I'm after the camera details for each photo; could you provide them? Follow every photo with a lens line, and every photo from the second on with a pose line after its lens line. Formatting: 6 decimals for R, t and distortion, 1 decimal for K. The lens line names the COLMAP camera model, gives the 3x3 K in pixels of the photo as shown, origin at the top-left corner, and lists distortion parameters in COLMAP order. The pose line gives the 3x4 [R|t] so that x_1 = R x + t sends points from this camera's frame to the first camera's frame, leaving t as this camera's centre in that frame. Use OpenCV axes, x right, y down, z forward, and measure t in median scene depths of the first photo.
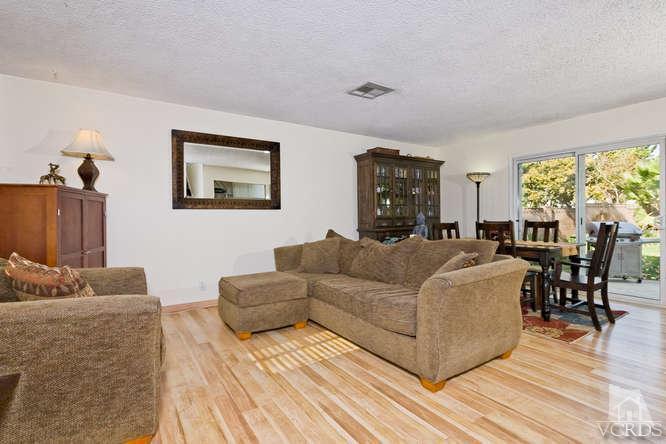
lens RADIAL K [[306.3, 0, 336.7], [0, 306.3, 215.3], [0, 0, 1]] dist [-0.011561, 0.001283]
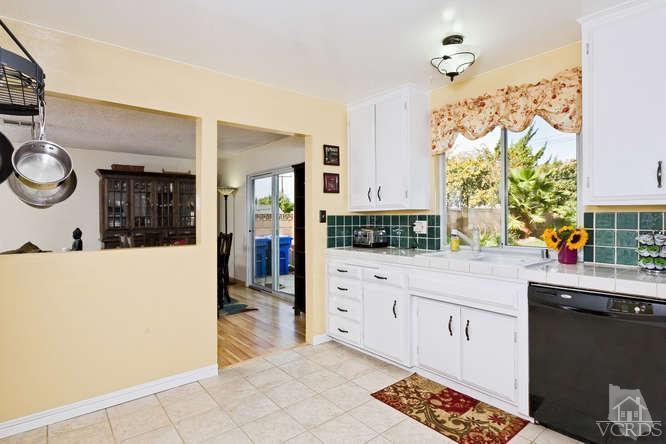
lens RADIAL K [[341.9, 0, 331.7], [0, 341.9, 227.8], [0, 0, 1]] dist [-0.015328, -0.000161]
pose [[0.991759, -0.004223, 0.128049, 0.418226], [-0.000397, 0.999350, 0.036034, -0.023253], [-0.128118, -0.035788, 0.991113, -0.170645]]
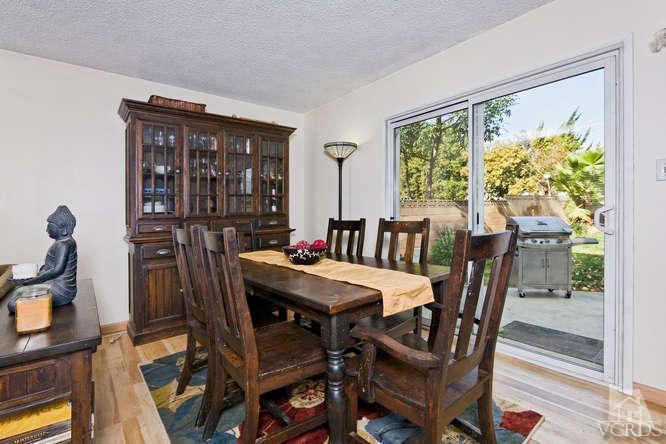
lens RADIAL K [[306.3, 0, 331.0], [0, 306.3, 218.1], [0, 0, 1]] dist [-0.011561, 0.001283]
pose [[0.992852, -0.017763, 0.118019, 0.220721], [0.015347, 0.999654, 0.021356, 0.001143], [-0.118358, -0.019392, 0.992782, 0.217992]]
